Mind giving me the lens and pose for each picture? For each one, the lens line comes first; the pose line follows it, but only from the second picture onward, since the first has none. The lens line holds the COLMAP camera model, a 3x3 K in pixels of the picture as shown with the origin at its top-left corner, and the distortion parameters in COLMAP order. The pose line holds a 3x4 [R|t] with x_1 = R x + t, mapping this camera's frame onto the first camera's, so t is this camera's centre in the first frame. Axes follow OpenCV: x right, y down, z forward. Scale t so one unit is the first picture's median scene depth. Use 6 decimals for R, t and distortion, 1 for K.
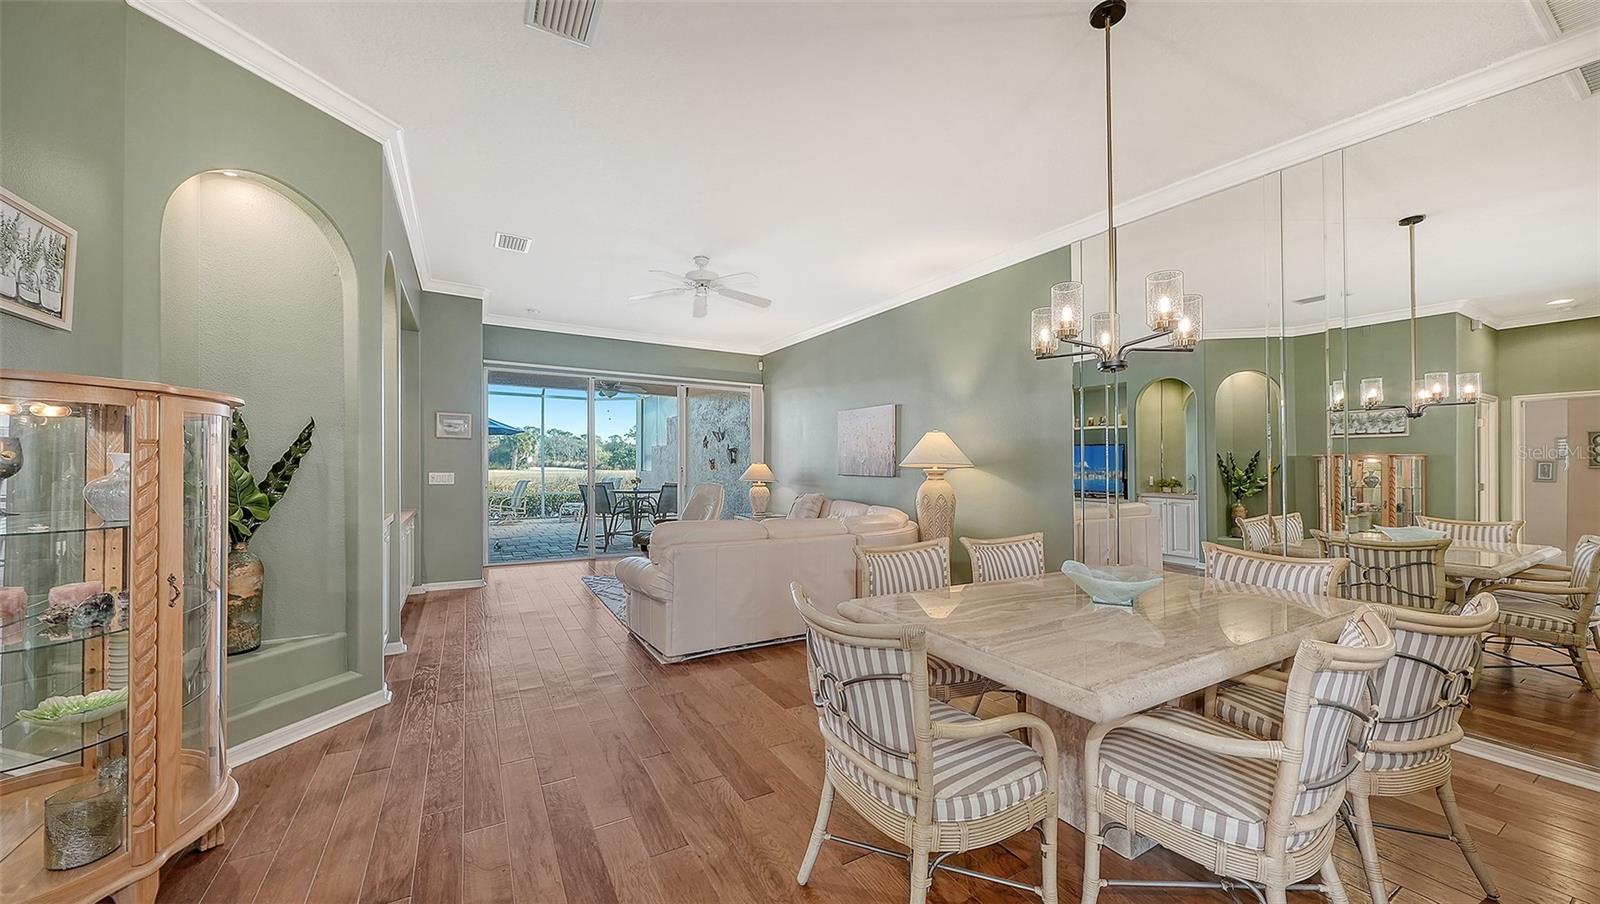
lens RADIAL K [[565.5, 0, 807.7], [0, 565.5, 466.0], [0, 0, 1]] dist [-0.000228, -0.000080]
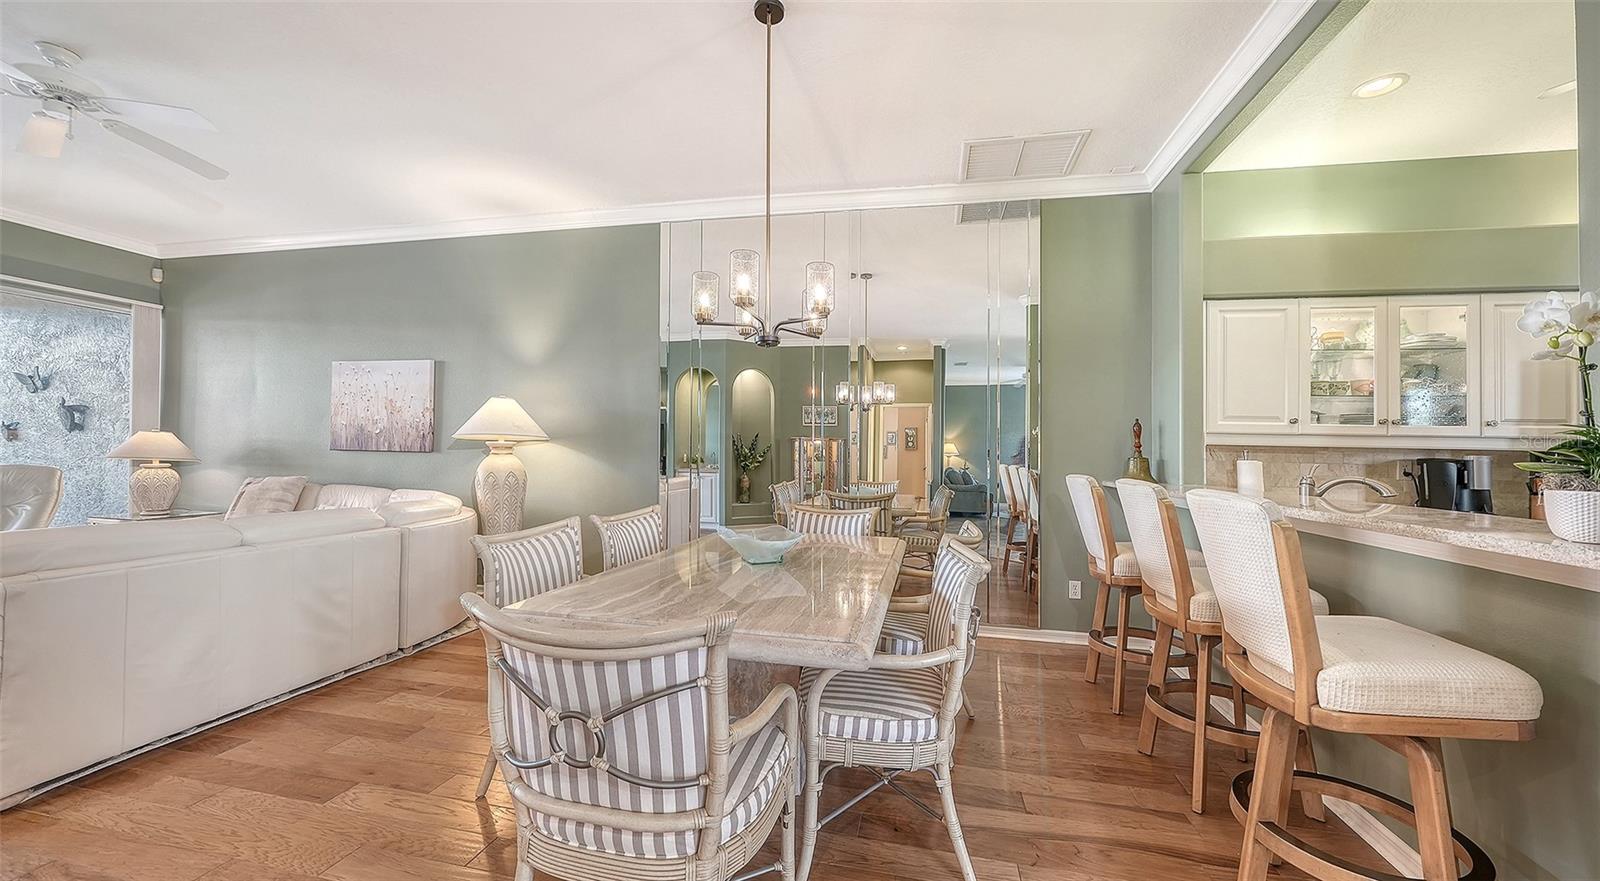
lens RADIAL K [[566.4, 0, 807.1], [0, 566.4, 444.2], [0, 0, 1]] dist [-0.002163, -0.000303]
pose [[0.683305, 0.013614, 0.730006, -0.066451], [-0.010909, 0.999905, -0.008437, 0.009388], [-0.730052, -0.002199, 0.683388, 0.074548]]
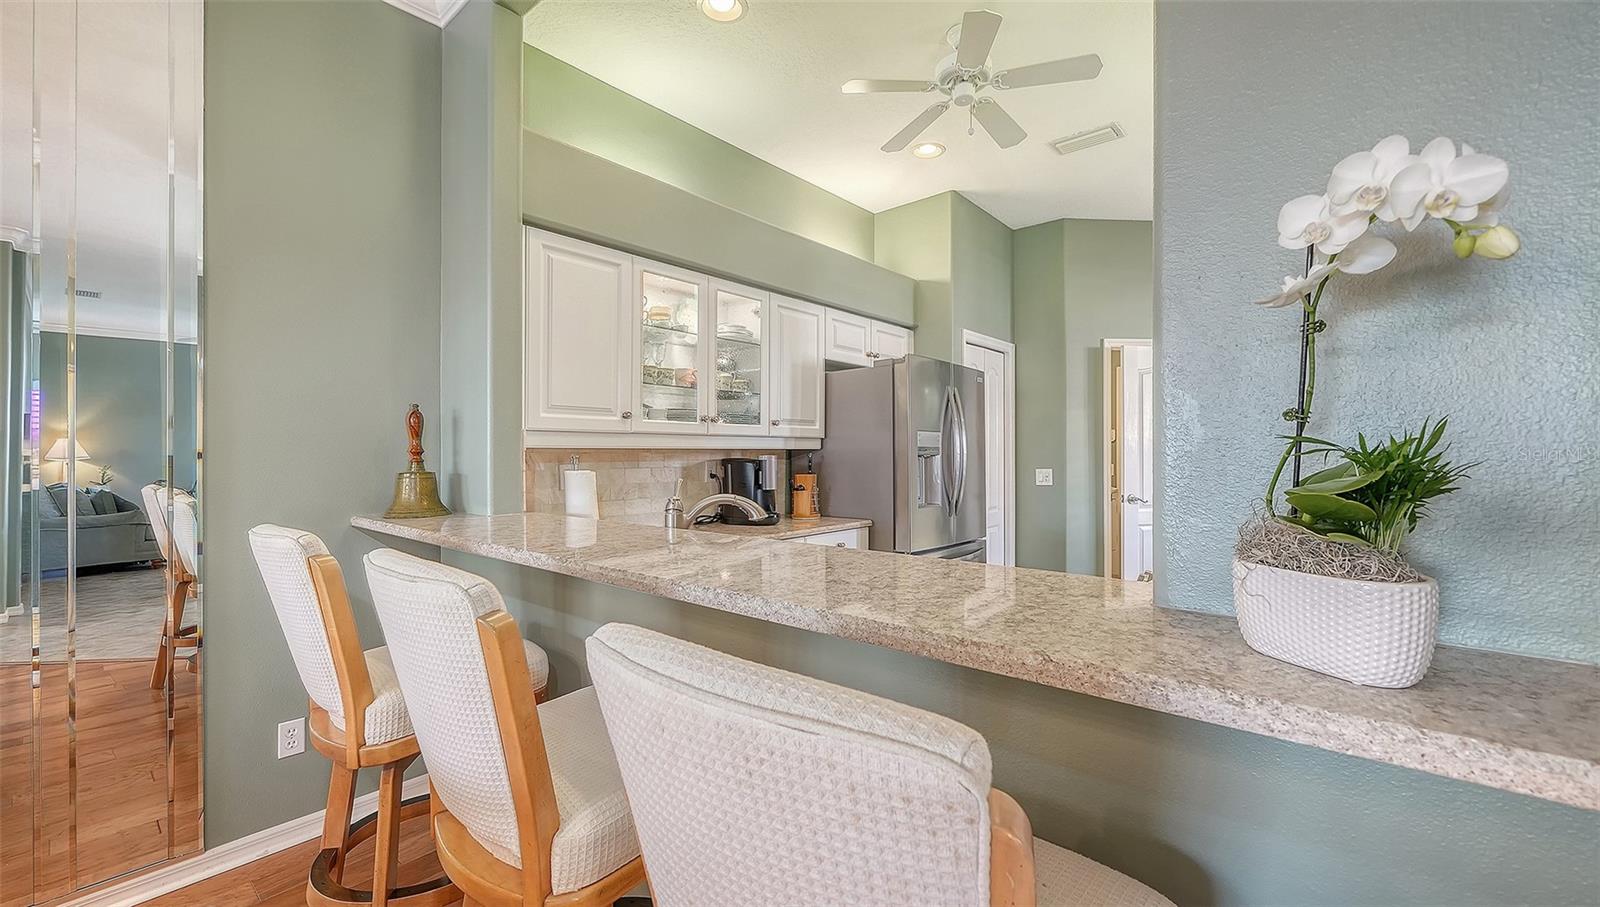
lens RADIAL K [[640.3, 0, 803.9], [0, 640.3, 421.7], [0, 0, 1]] dist [-0.001225, -0.000101]
pose [[-0.319091, 0.035647, 0.947054, 0.157649], [0.006996, 0.999354, -0.035258, -0.000078], [-0.947698, -0.004625, -0.319134, 0.127832]]
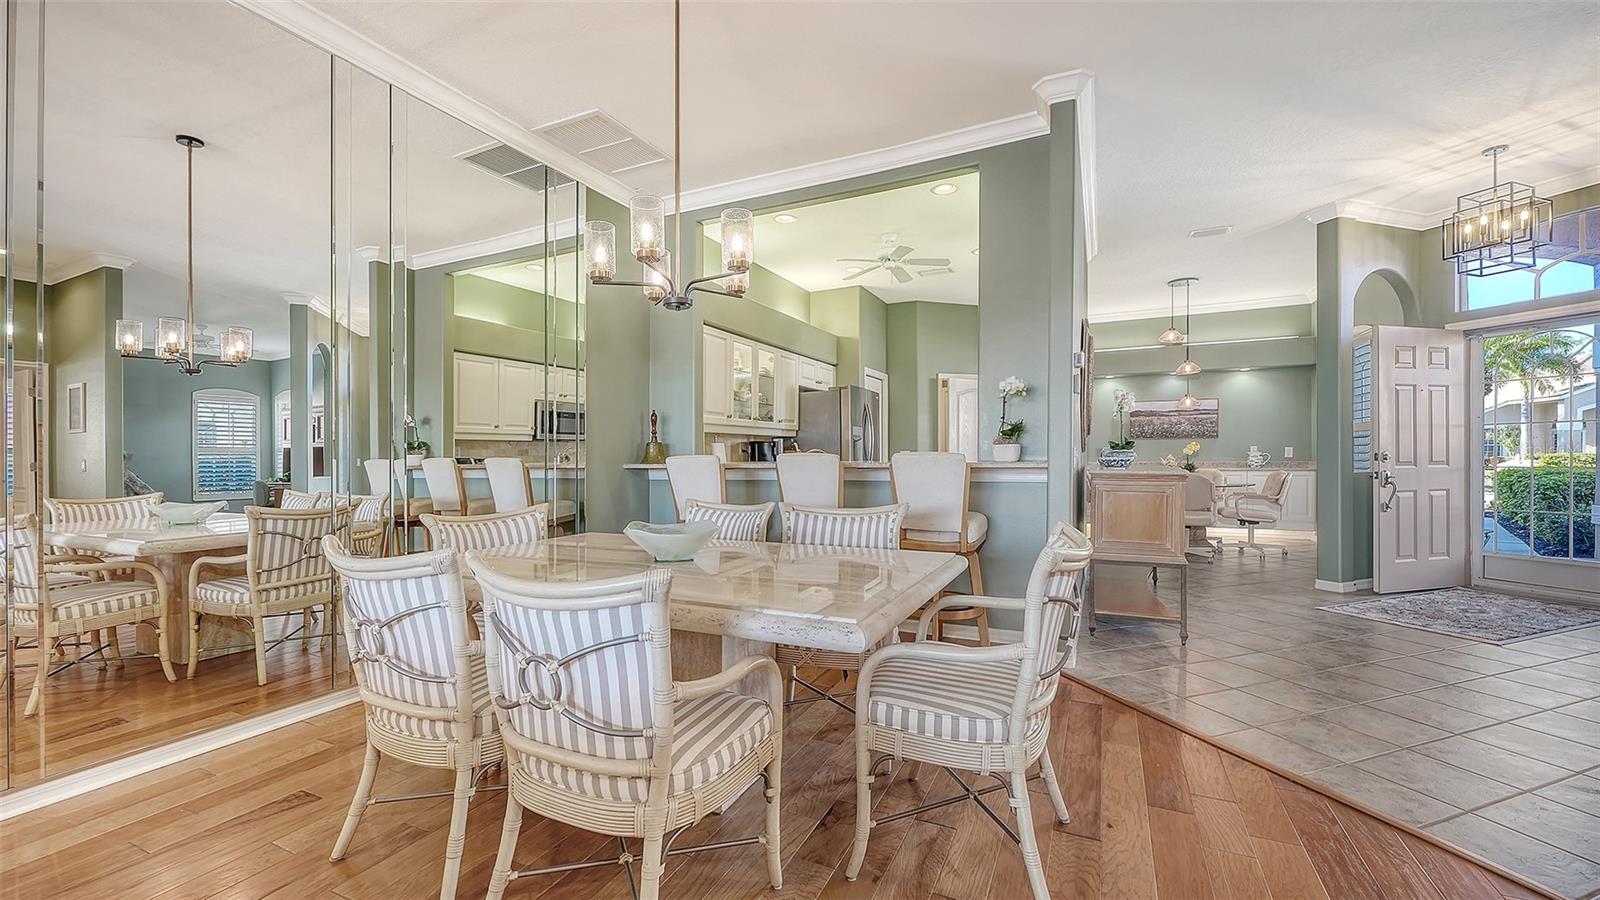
lens RADIAL K [[646.7, 0, 790.3], [0, 646.7, 472.3], [0, 0, 1]] dist [-0.000725, -0.000333]
pose [[-0.549064, -0.027776, 0.835319, -0.163594], [0.008305, 0.999217, 0.038686, 0.021672], [-0.835739, 0.028179, -0.548403, 0.513485]]
